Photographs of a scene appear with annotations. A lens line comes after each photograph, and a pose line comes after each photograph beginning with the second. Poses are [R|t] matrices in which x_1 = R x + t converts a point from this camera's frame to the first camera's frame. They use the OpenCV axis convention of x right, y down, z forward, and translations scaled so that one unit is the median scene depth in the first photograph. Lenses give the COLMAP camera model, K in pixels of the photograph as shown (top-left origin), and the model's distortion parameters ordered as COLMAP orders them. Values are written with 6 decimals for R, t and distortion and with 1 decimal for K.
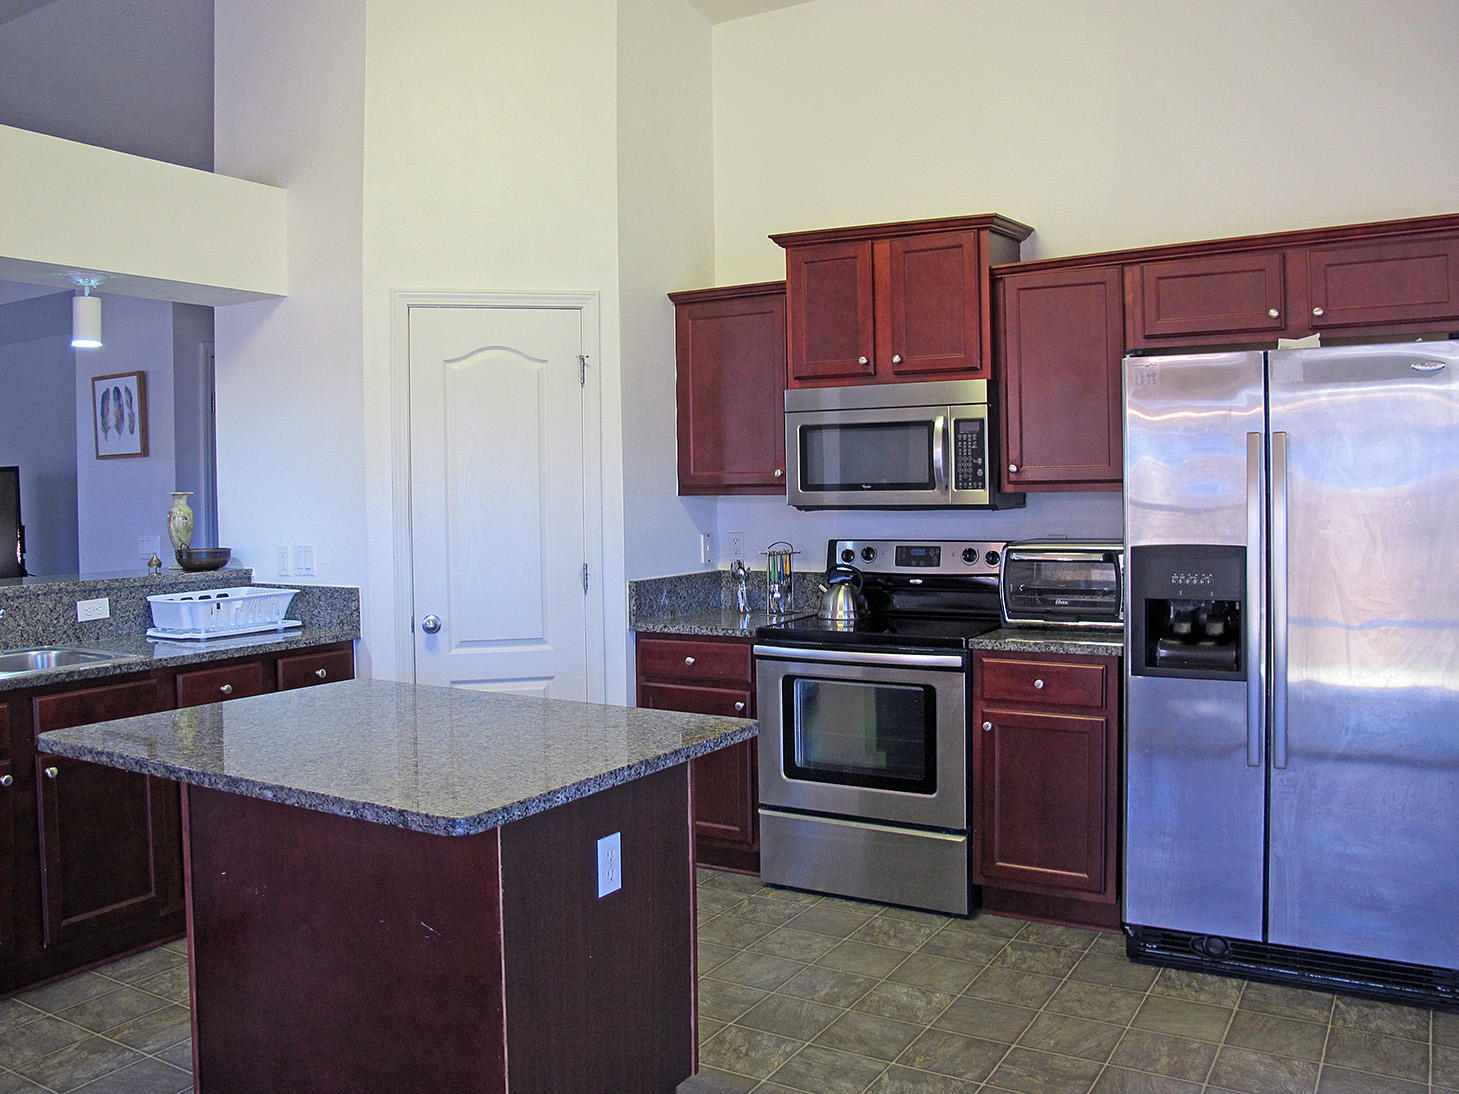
lens RADIAL K [[1228.7, 0, 722.9], [0, 1228.7, 503.1], [0, 0, 1]] dist [-0.144545, 0.104434]
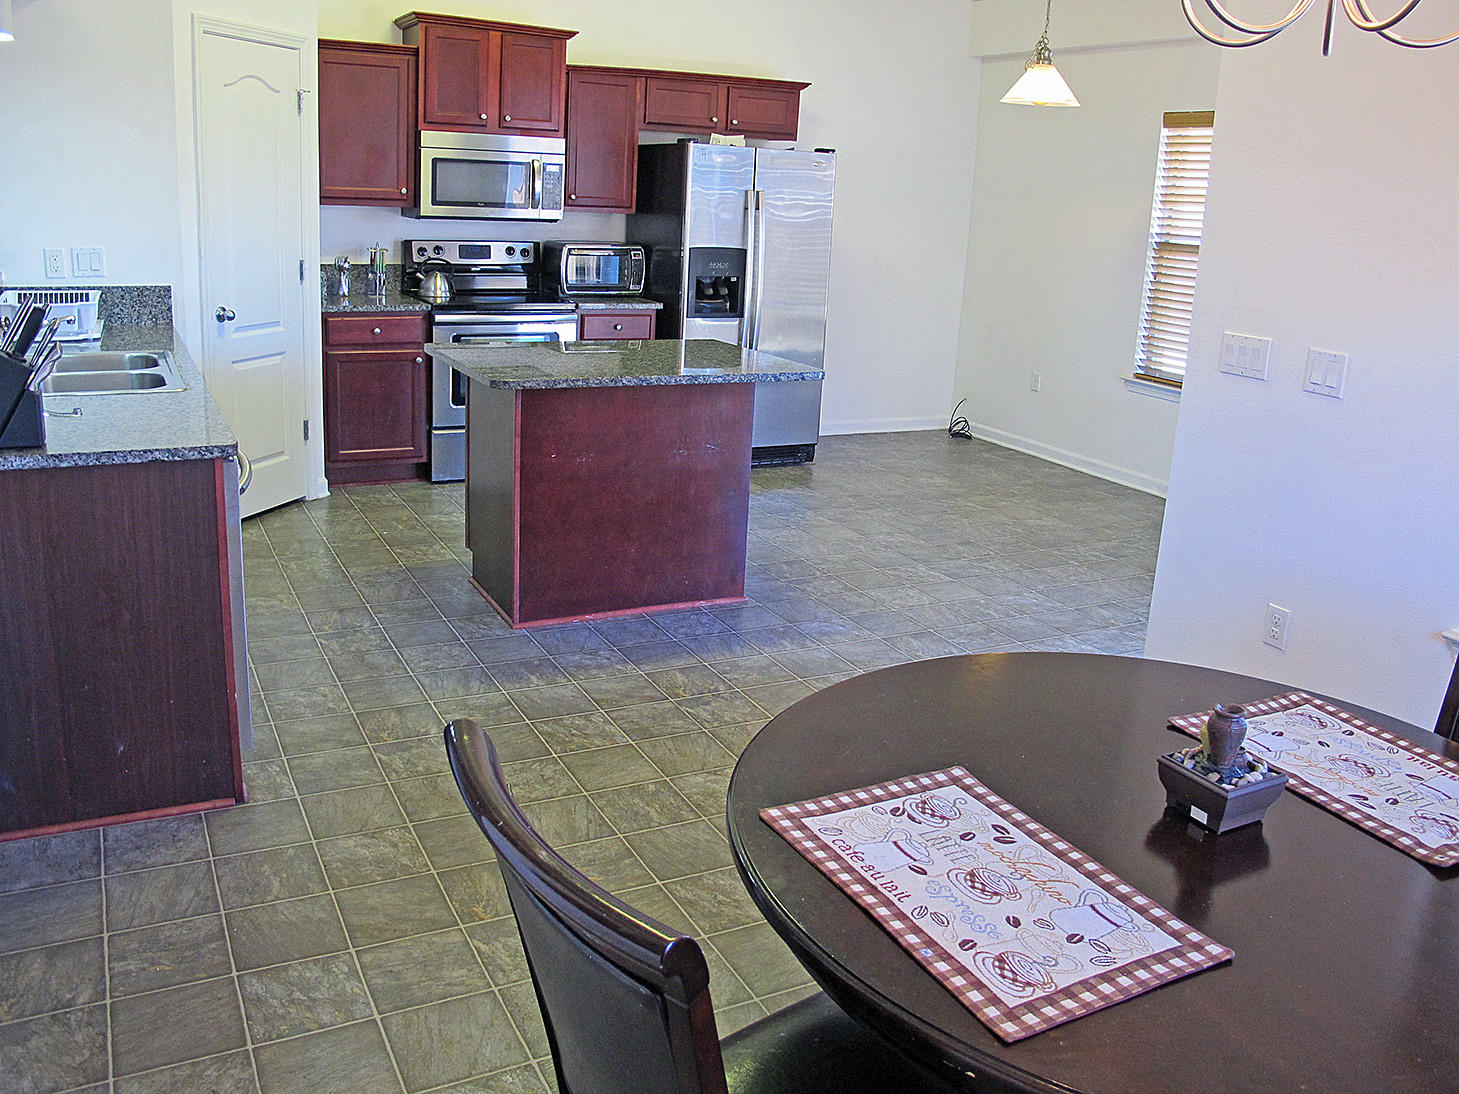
lens RADIAL K [[1228.7, 0, 722.9], [0, 1228.7, 503.1], [0, 0, 1]] dist [-0.144545, 0.104434]
pose [[0.520944, -0.172228, 0.836035, -0.988765], [-0.047067, 0.972147, 0.229595, -0.012279], [-0.852292, -0.158956, 0.498328, -0.024038]]
